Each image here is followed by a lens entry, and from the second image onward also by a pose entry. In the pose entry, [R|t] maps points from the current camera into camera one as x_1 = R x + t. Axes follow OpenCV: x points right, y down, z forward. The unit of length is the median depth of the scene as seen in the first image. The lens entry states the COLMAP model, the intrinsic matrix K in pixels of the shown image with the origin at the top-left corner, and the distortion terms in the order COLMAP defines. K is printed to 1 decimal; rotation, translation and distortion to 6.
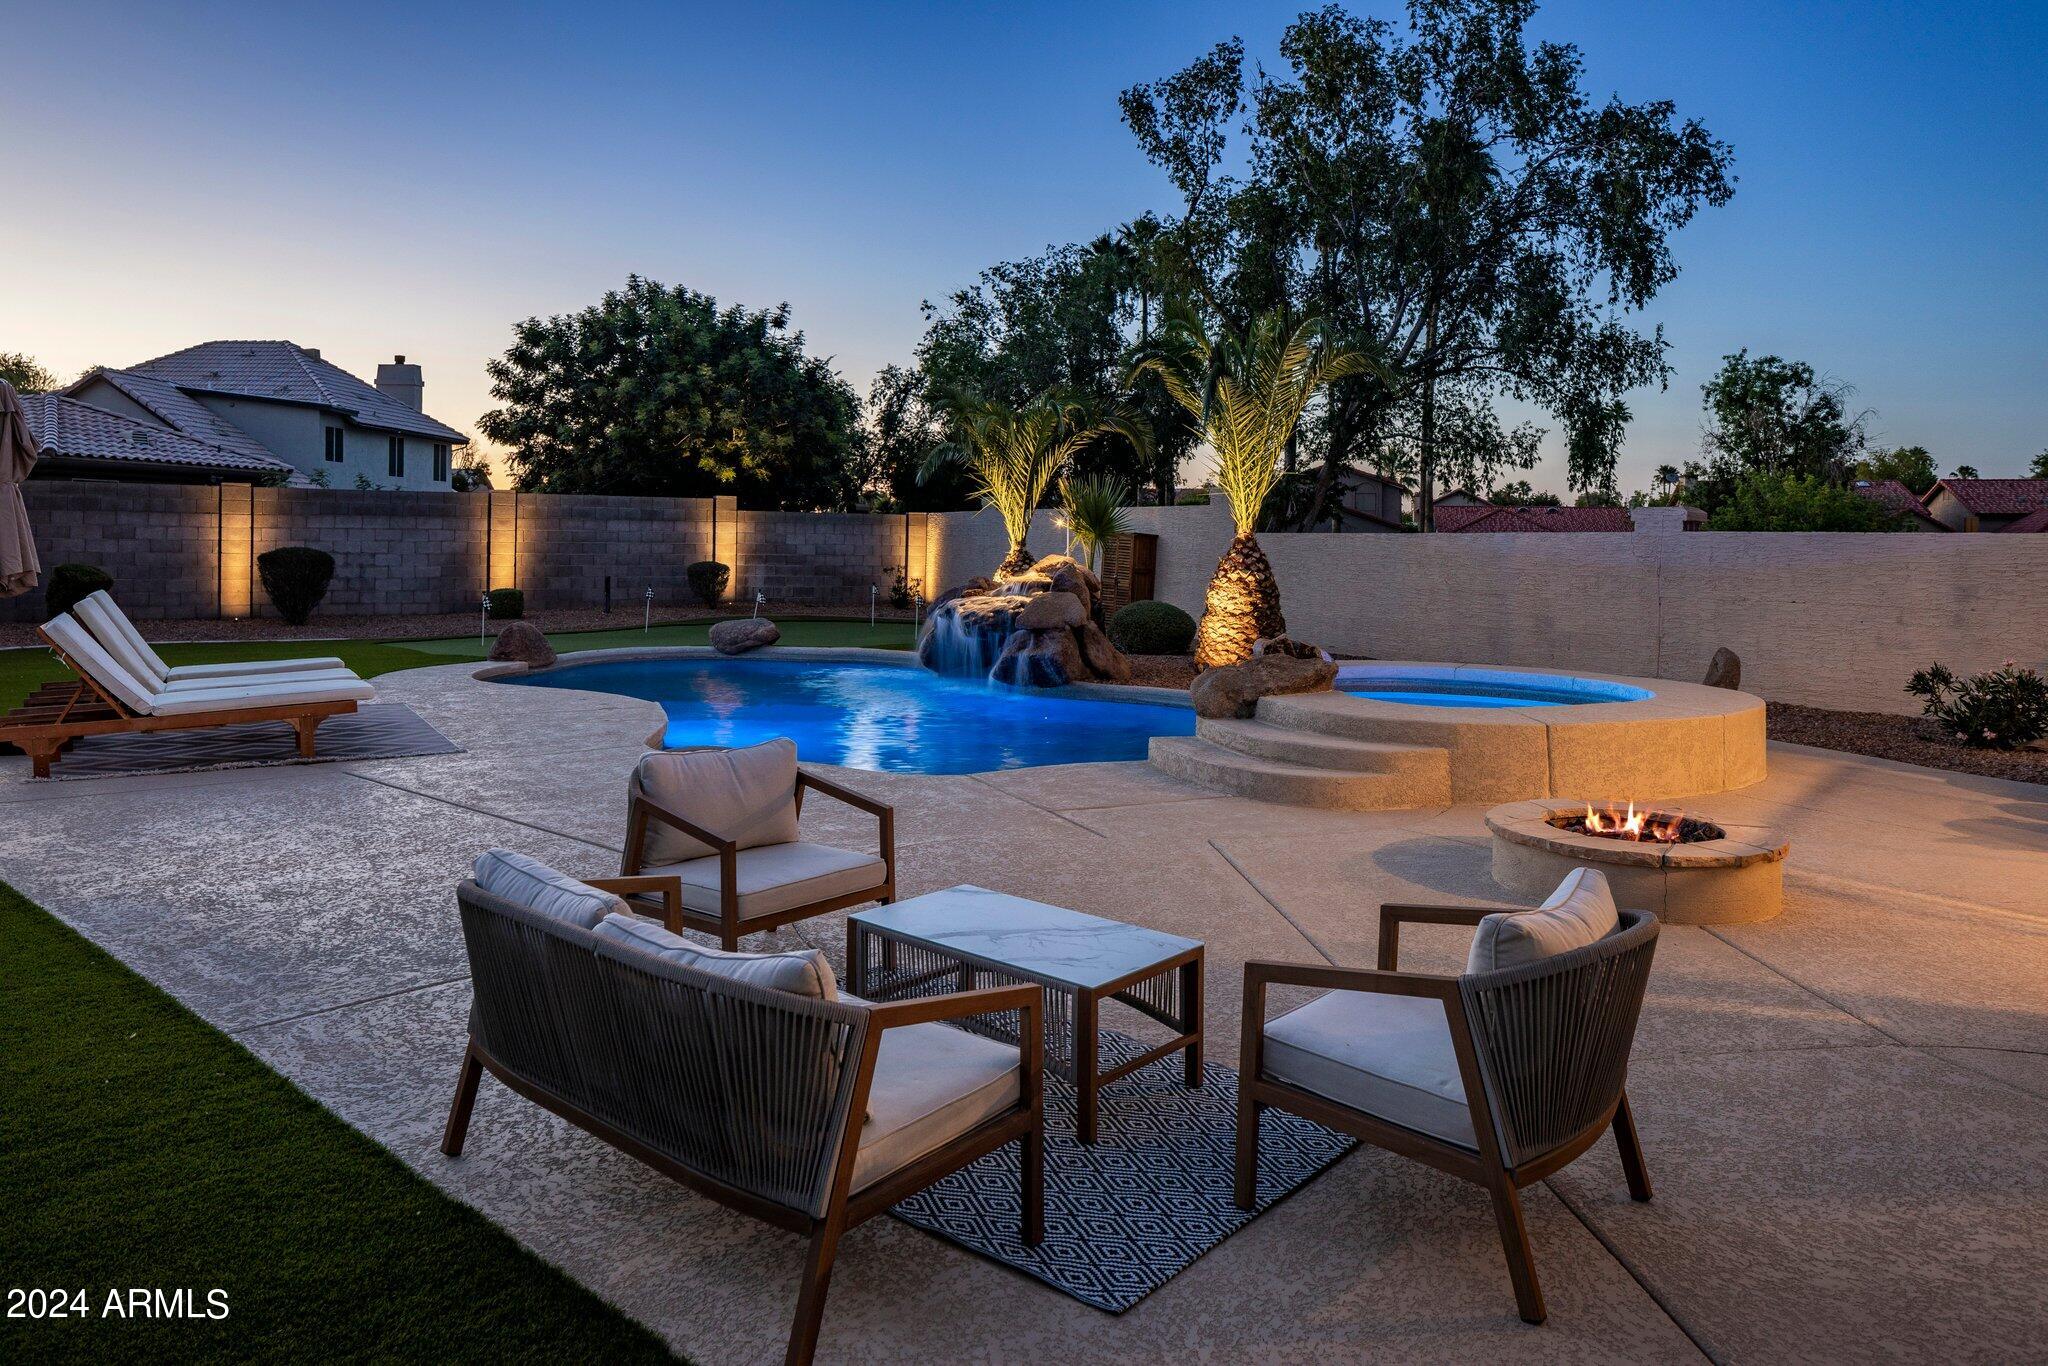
lens RADIAL K [[1367.3, 0, 1017.4], [0, 1367.3, 656.8], [0, 0, 1]] dist [-0.006010, -0.001211]
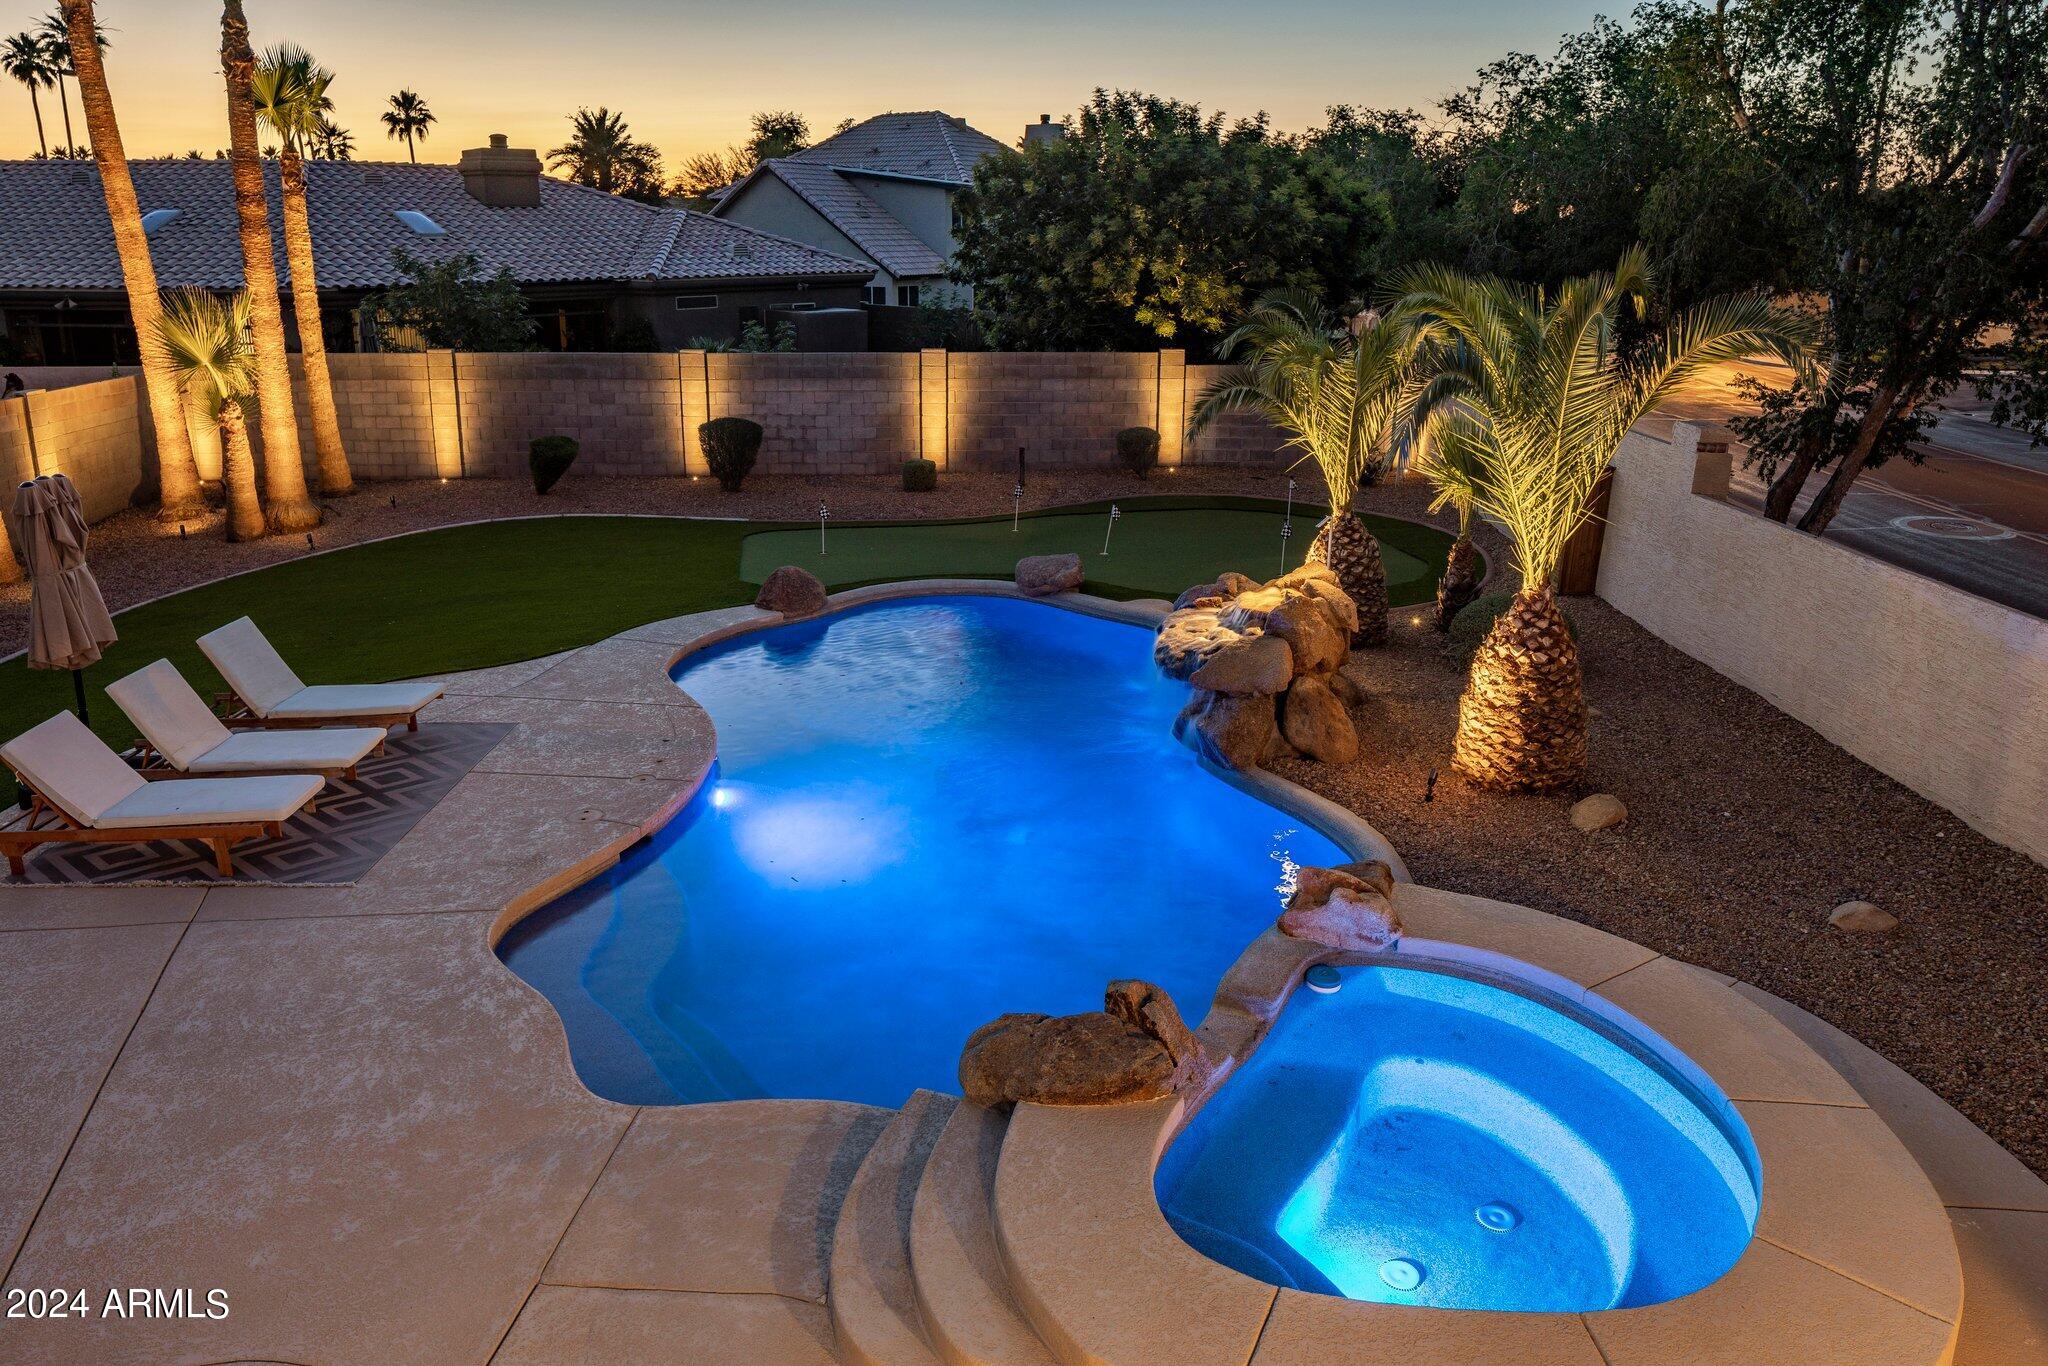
lens RADIAL K [[1367.3, 0, 1017.4], [0, 1367.3, 656.8], [0, 0, 1]] dist [-0.006010, -0.001211]
pose [[0.860927, 0.142709, -0.488302, 0.184714], [-0.035857, 0.974483, 0.221578, -0.130610], [0.507464, -0.173253, 0.844076, 0.178602]]
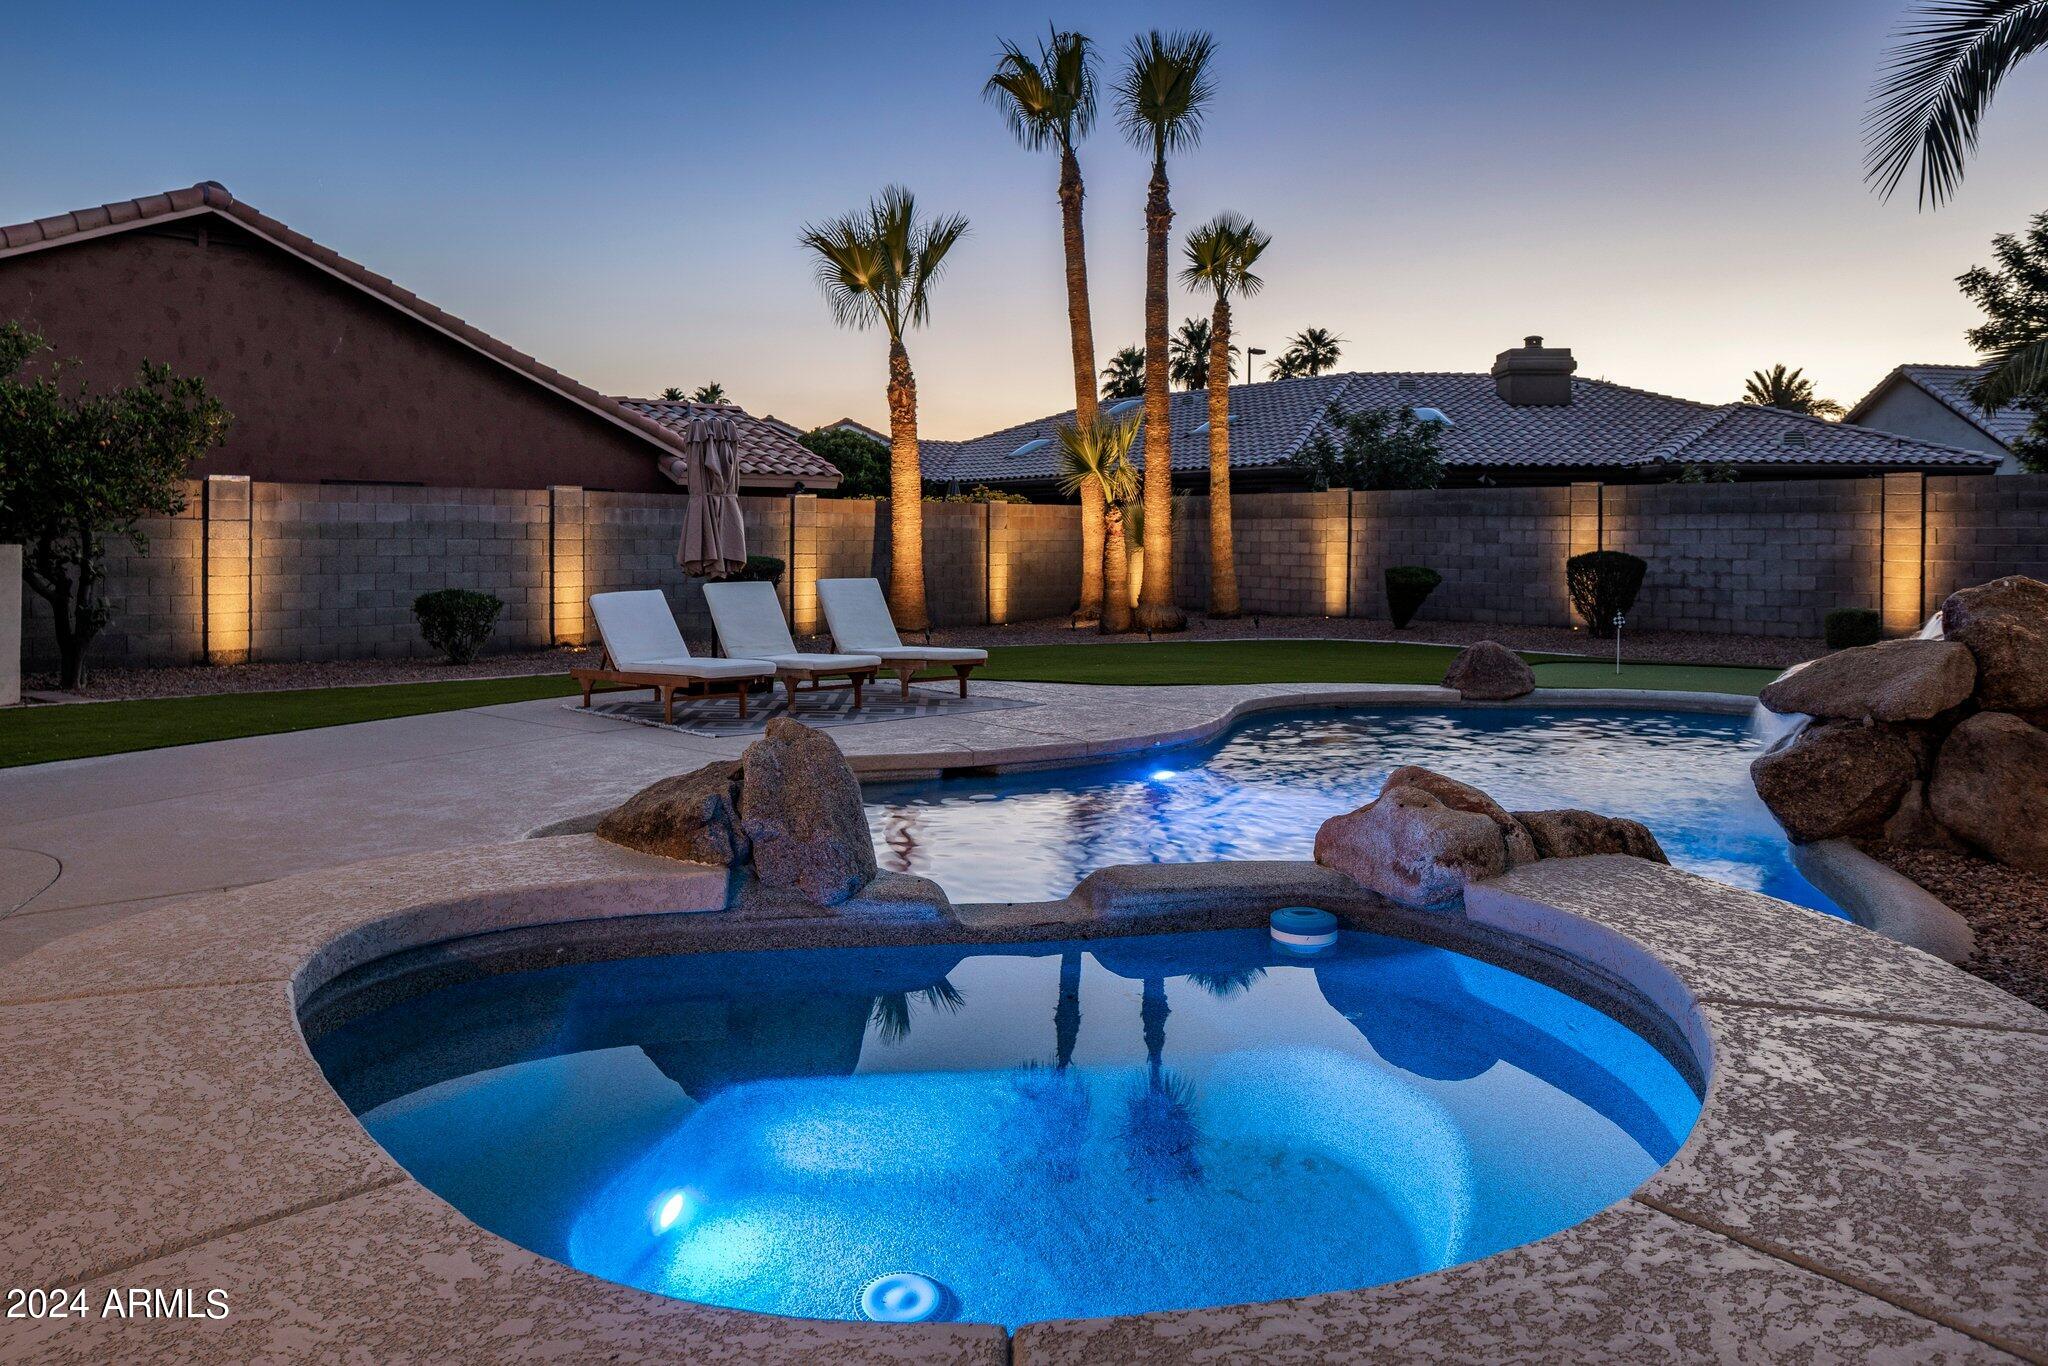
lens RADIAL K [[1393.1, 0, 1003.6], [0, 1393.1, 587.6], [0, 0, 1]] dist [-0.002590, -0.001851]
pose [[0.198904, 0.023308, -0.979742, 0.262433], [-0.083563, 0.996480, 0.006741, -0.027344], [0.976450, 0.080529, 0.200151, 0.400424]]
